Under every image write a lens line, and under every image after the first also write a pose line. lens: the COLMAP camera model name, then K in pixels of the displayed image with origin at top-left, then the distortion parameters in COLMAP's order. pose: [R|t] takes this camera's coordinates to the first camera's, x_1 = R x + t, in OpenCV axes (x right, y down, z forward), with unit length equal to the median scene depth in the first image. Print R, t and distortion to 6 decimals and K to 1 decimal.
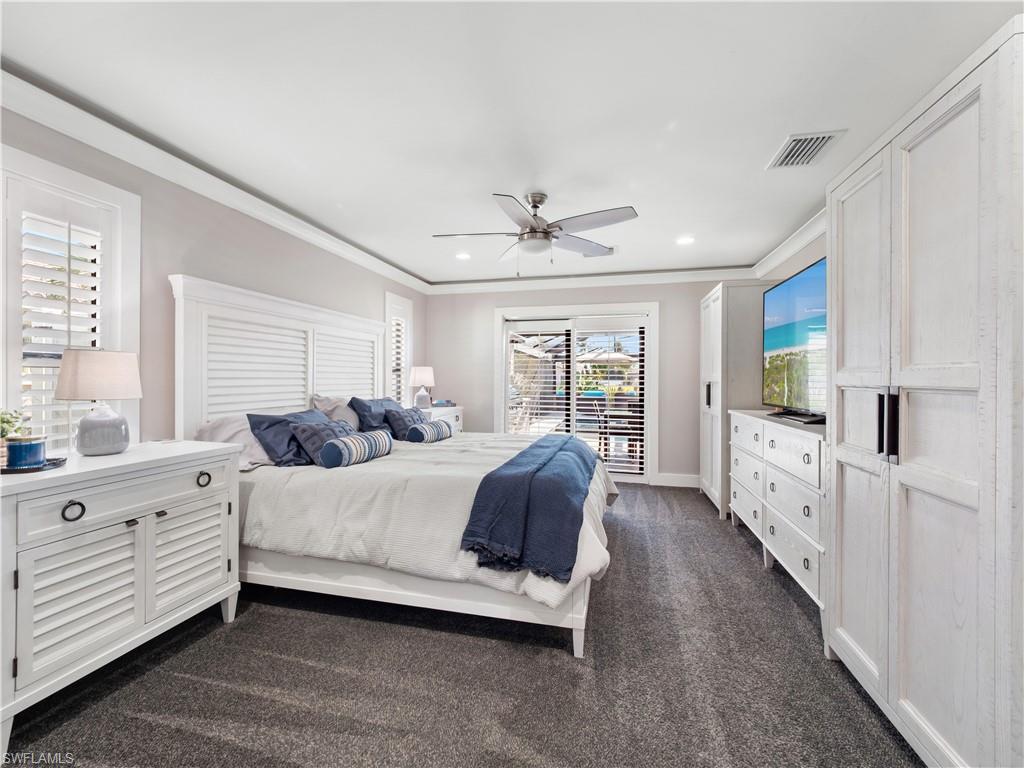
lens RADIAL K [[433.7, 0, 513.2], [0, 433.7, 381.9], [0, 0, 1]] dist [-0.004934, -0.000375]
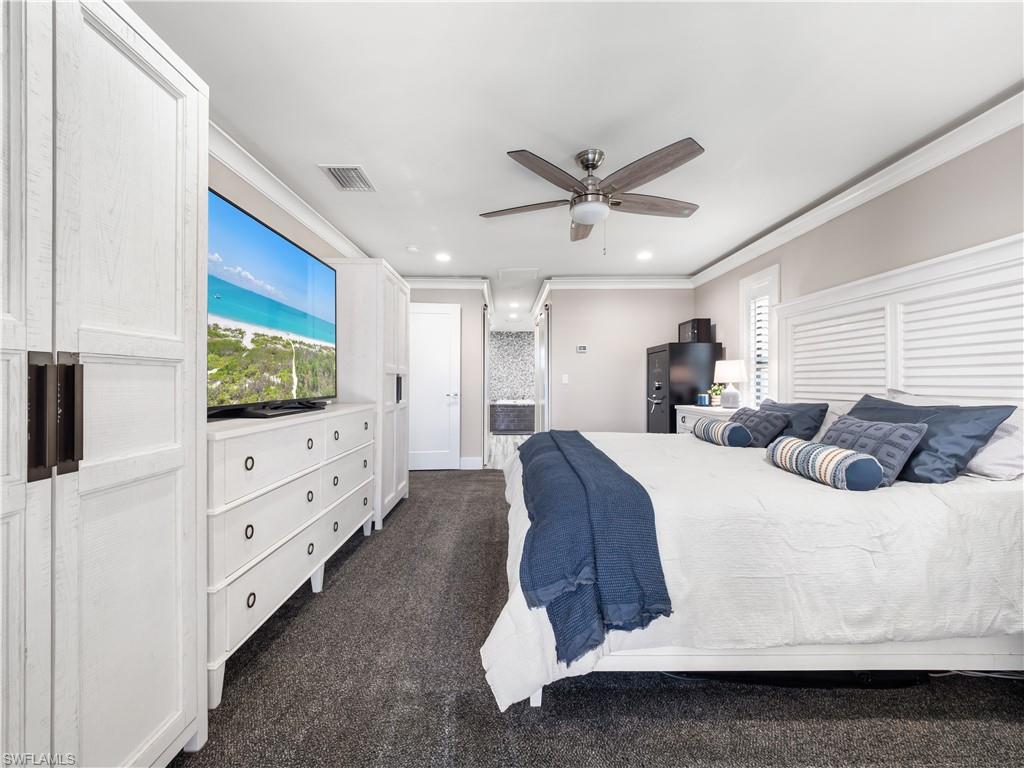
lens RADIAL K [[433.7, 0, 511.6], [0, 433.7, 380.4], [0, 0, 1]] dist [-0.004934, -0.000375]
pose [[-0.968901, 0.001103, -0.247448, 0.434336], [0.000625, 0.999998, 0.002012, 0.017509], [0.247449, 0.001795, -0.968899, 1.884368]]
